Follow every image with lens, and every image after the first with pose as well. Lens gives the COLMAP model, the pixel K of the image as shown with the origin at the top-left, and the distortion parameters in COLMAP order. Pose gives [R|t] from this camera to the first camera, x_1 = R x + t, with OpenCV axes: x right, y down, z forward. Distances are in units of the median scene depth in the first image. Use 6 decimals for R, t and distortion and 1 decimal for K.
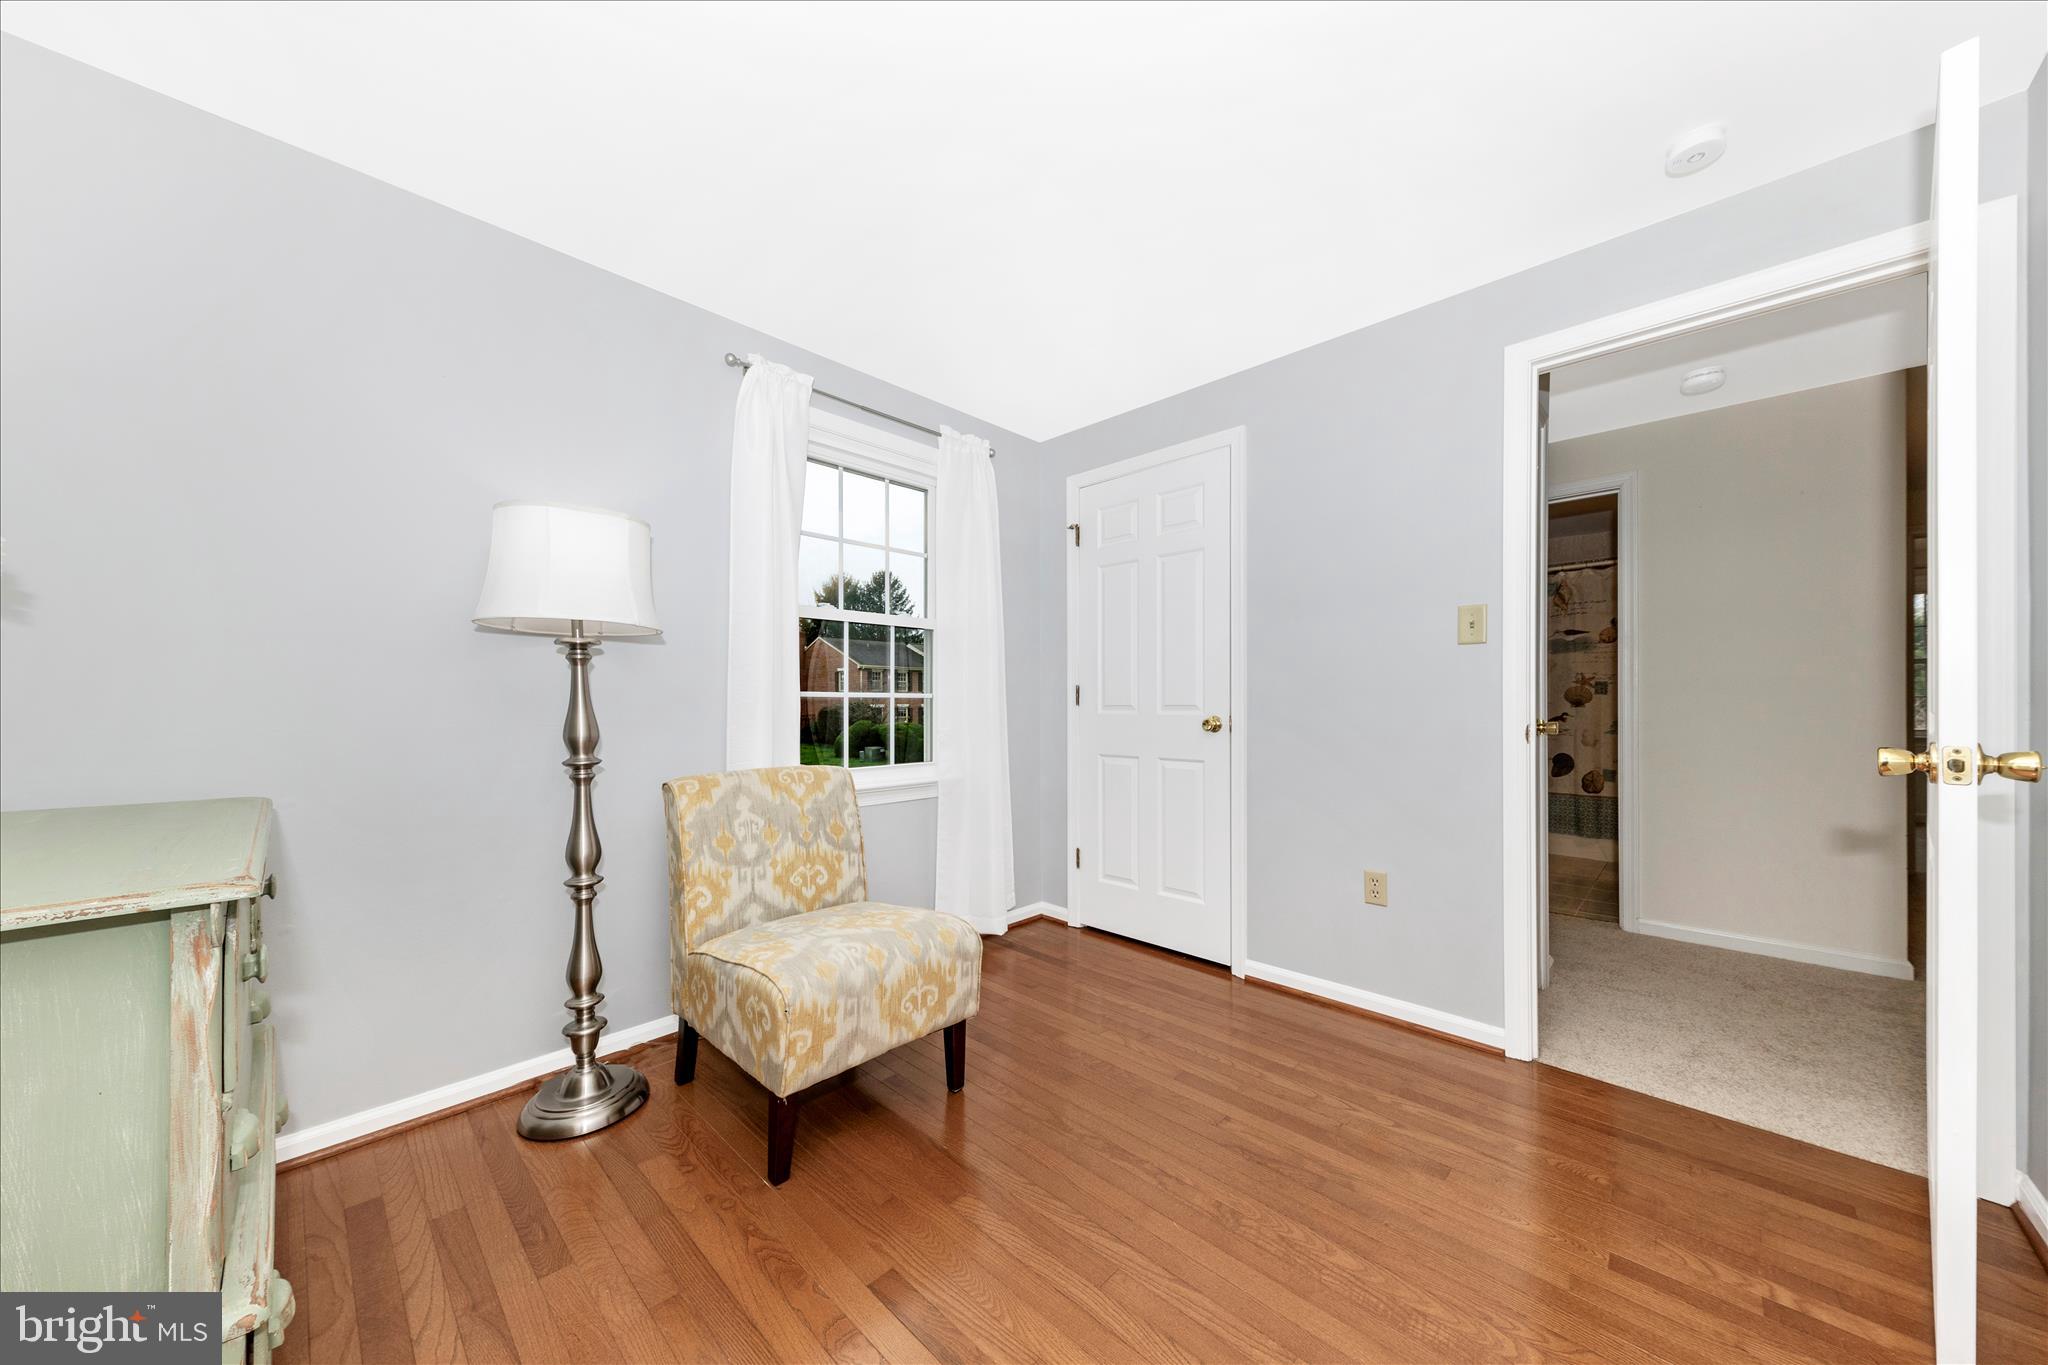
lens RADIAL K [[703.9, 0, 1030.2], [0, 703.9, 698.0], [0, 0, 1]] dist [0.009118, 0.000072]
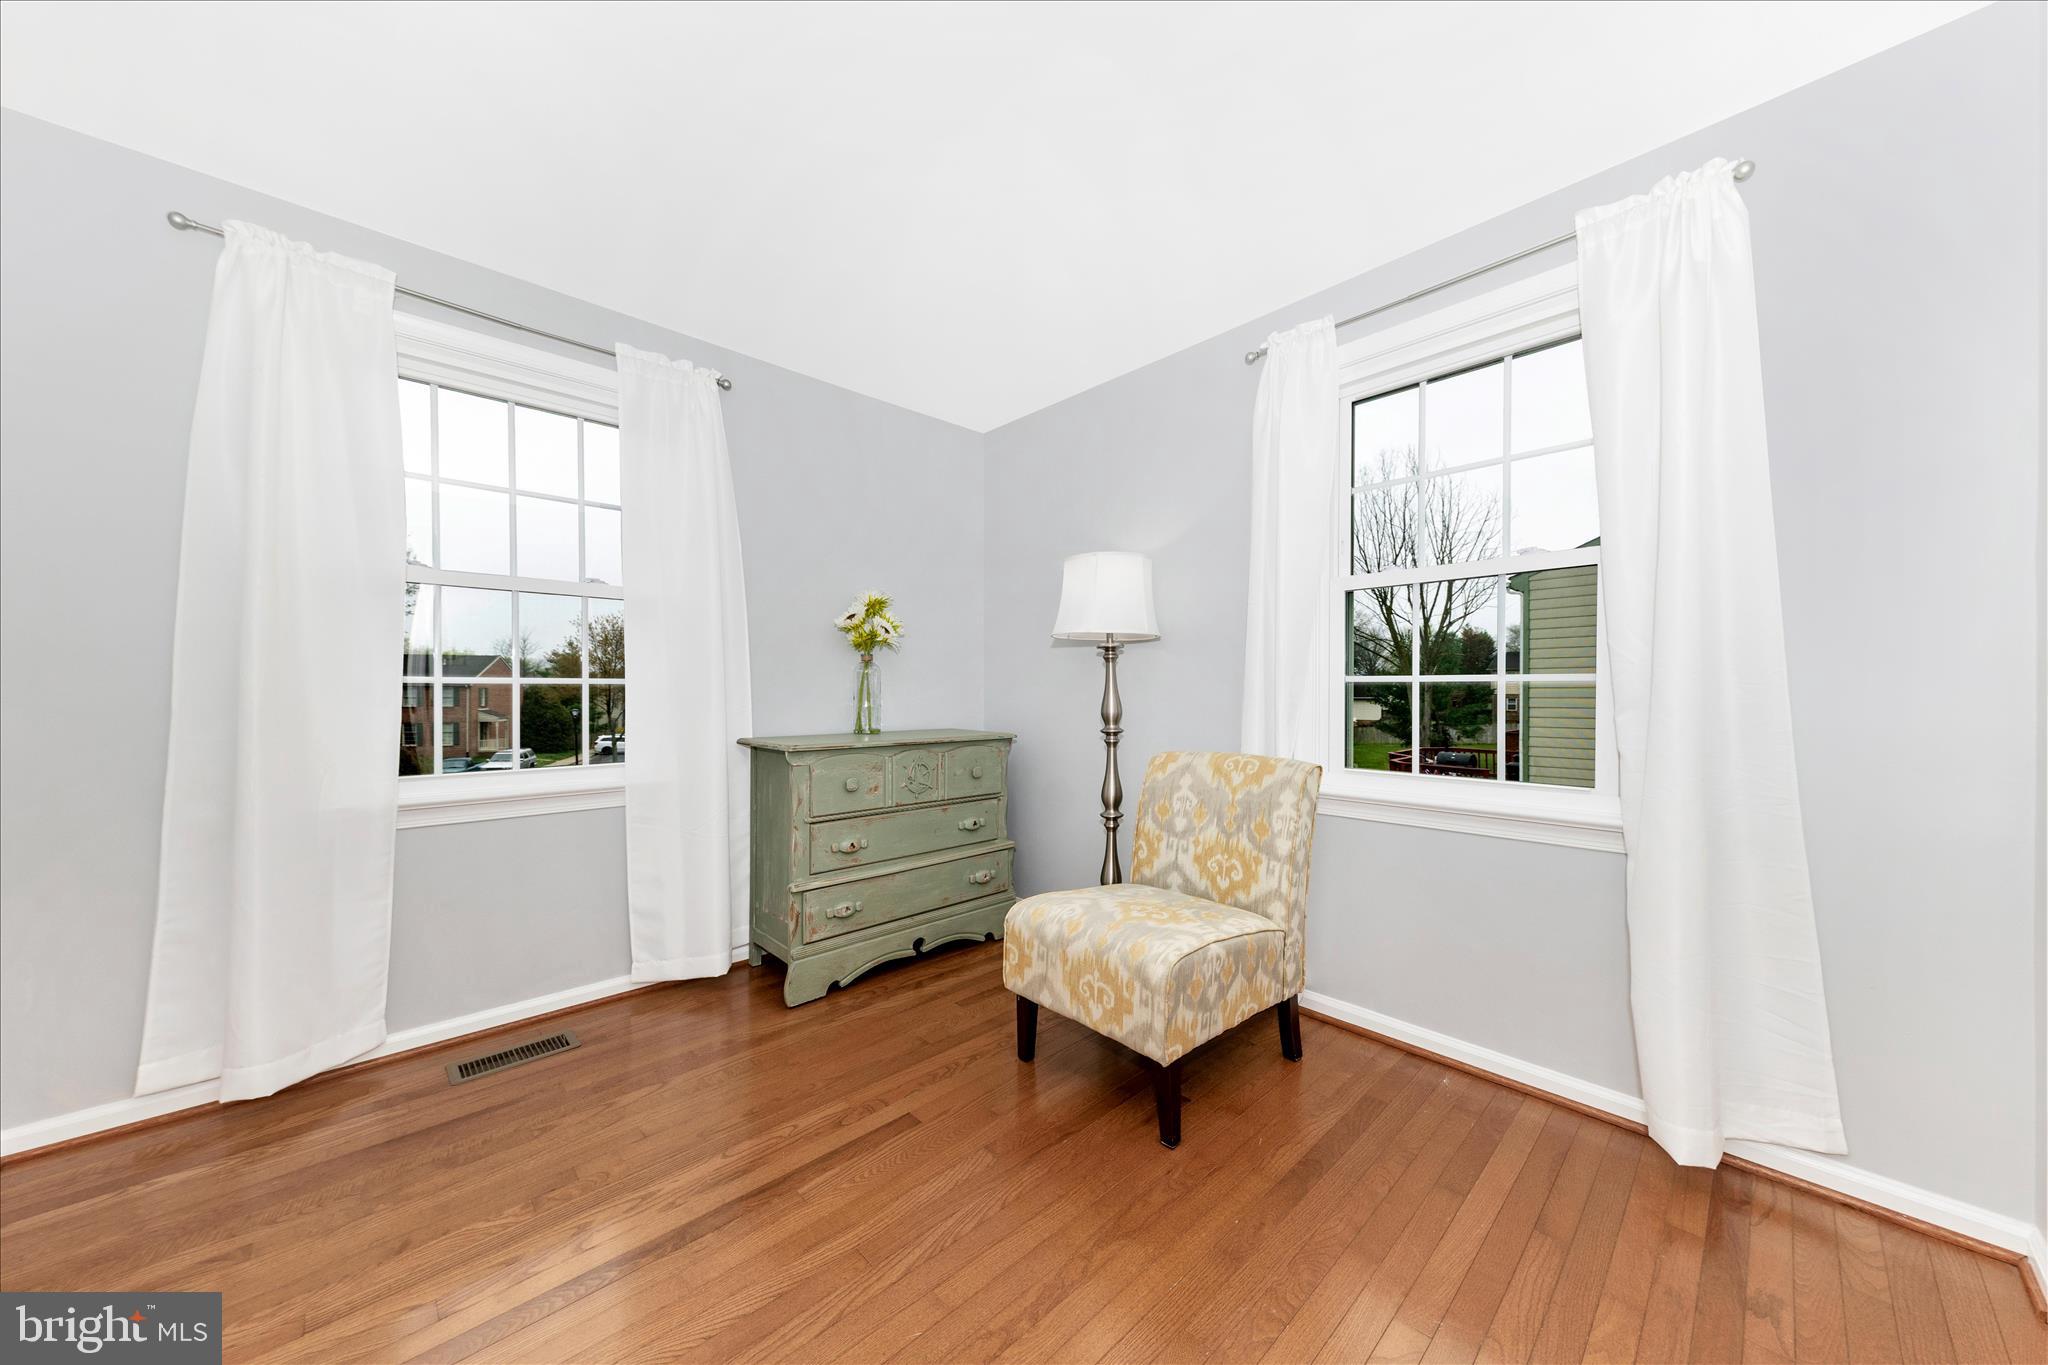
lens RADIAL K [[703.9, 0, 1031.3], [0, 703.9, 687.2], [0, 0, 1]] dist [0.009118, 0.000072]
pose [[-0.061493, -0.002278, -0.998105, 0.769057], [0.005800, 0.999980, -0.002639, 0.006113], [0.998091, -0.005951, -0.061479, 0.905561]]
